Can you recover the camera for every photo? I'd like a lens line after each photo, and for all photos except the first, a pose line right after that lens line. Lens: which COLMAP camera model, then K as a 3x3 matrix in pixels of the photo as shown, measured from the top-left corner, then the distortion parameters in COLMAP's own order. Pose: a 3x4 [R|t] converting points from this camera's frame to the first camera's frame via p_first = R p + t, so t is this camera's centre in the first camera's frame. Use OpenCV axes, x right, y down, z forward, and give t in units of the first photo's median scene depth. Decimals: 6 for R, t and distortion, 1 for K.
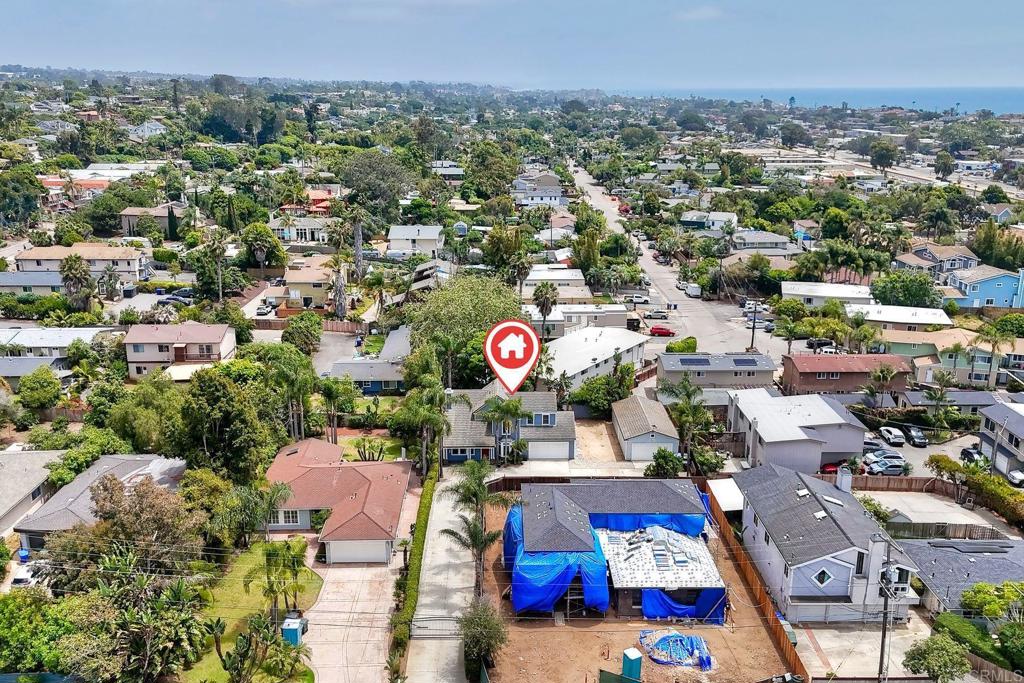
lens RADIAL K [[887.0, 0, 515.3], [0, 887.0, 367.5], [0, 0, 1]] dist [0.086051, -0.149140]
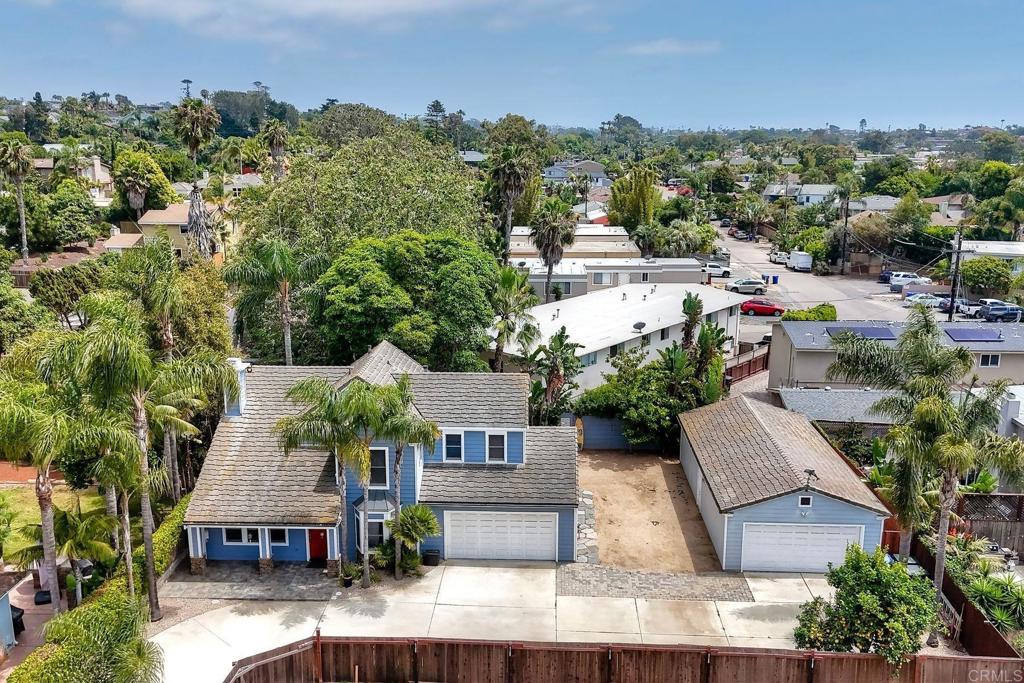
lens RADIAL K [[894.6, 0, 510.8], [0, 894.6, 343.7], [0, 0, 1]] dist [0.103412, -0.145842]
pose [[0.997927, 0.010308, -0.063519, 0.042355], [-0.014826, 0.997361, -0.071069, 0.028723], [0.062619, 0.071864, 0.995447, 0.430259]]
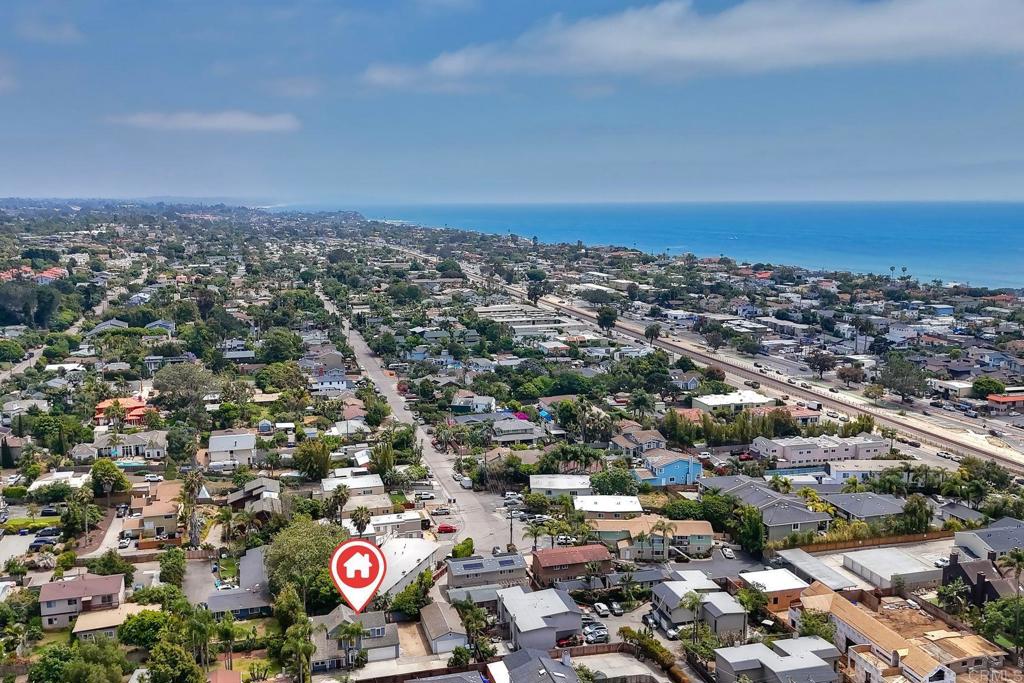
lens RADIAL K [[894.6, 0, 510.8], [0, 894.6, 343.7], [0, 0, 1]] dist [0.103412, -0.145842]
pose [[0.966735, -0.039489, 0.252712, -0.077170], [0.076368, 0.987507, -0.137832, -0.128922], [-0.244112, 0.152546, 0.957674, -0.383772]]
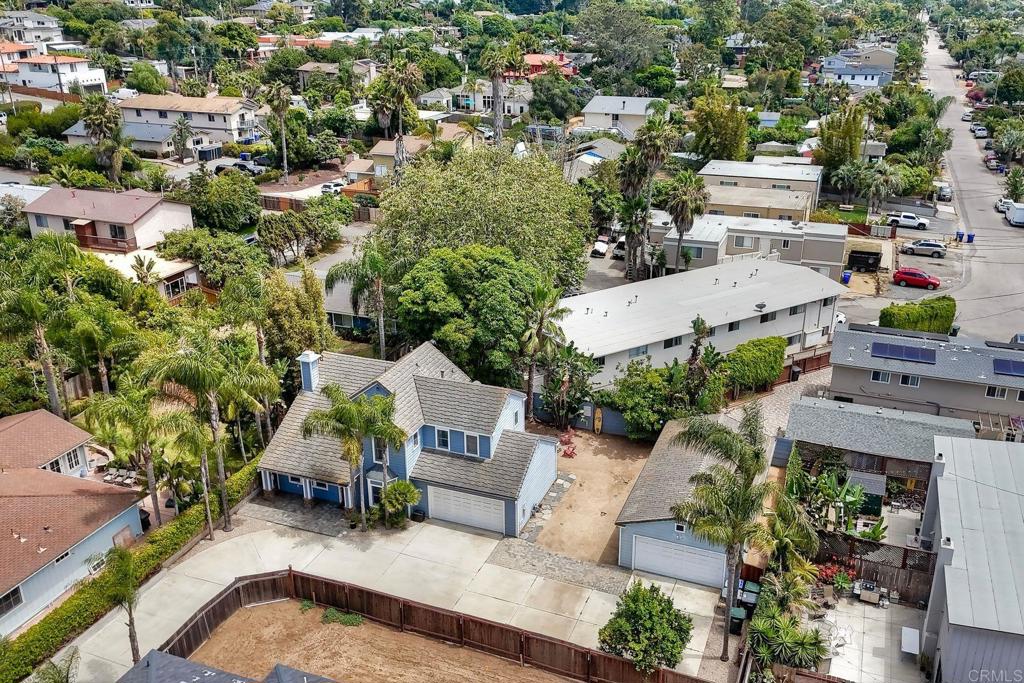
lens RADIAL K [[889.8, 0, 524.5], [0, 889.8, 339.7], [0, 0, 1]] dist [0.104446, -0.141010]
pose [[0.925397, 0.137080, -0.353340, 0.150496], [-0.109654, 0.989264, 0.096604, -0.031703], [0.362789, -0.050652, 0.930494, 0.381237]]
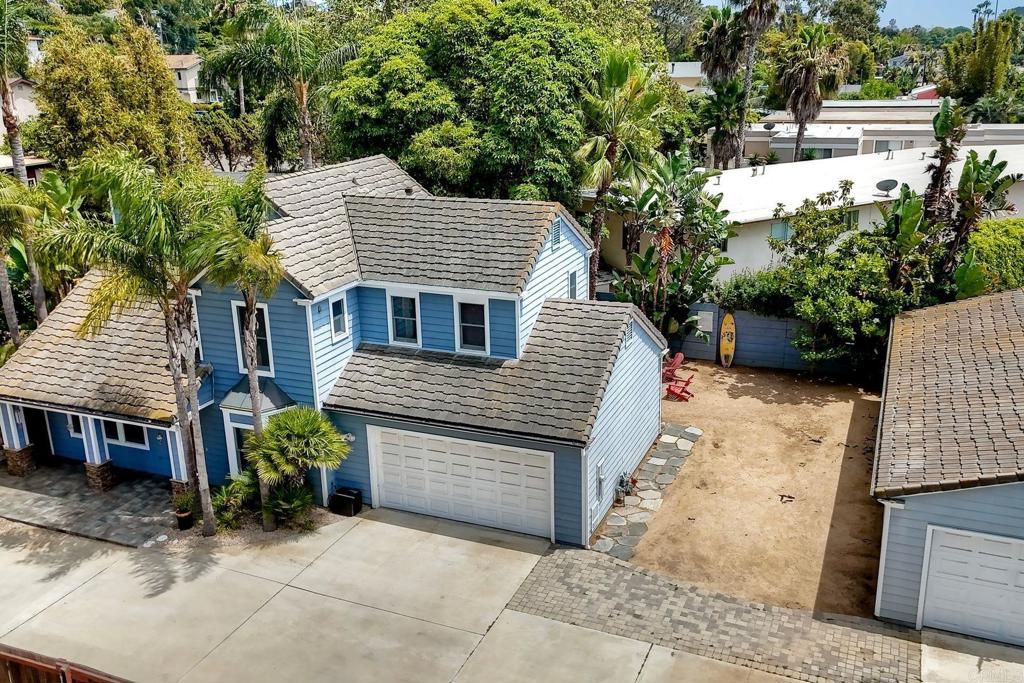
lens RADIAL K [[919.1, 0, 512.0], [0, 919.1, 341.5], [0, 0, 1]] dist [0.107277, -0.162389]
pose [[0.912703, 0.101004, -0.395944, 0.084474], [-0.098190, 0.994790, 0.027427, 0.037534], [0.396651, 0.013845, 0.917865, 0.548503]]
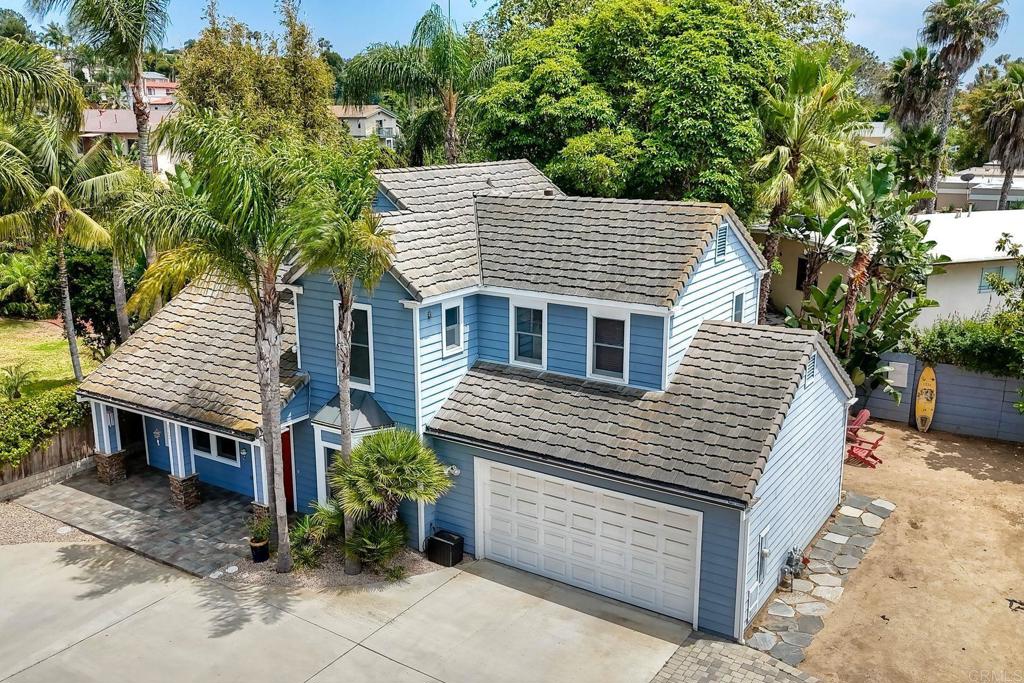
lens RADIAL K [[894.6, 0, 510.8], [0, 894.6, 343.7], [0, 0, 1]] dist [0.103412, -0.145842]
pose [[0.824032, 0.130597, -0.551285, 0.074555], [-0.163724, 0.986444, -0.011042, 0.042481], [0.542370, 0.099358, 0.834244, 0.575032]]
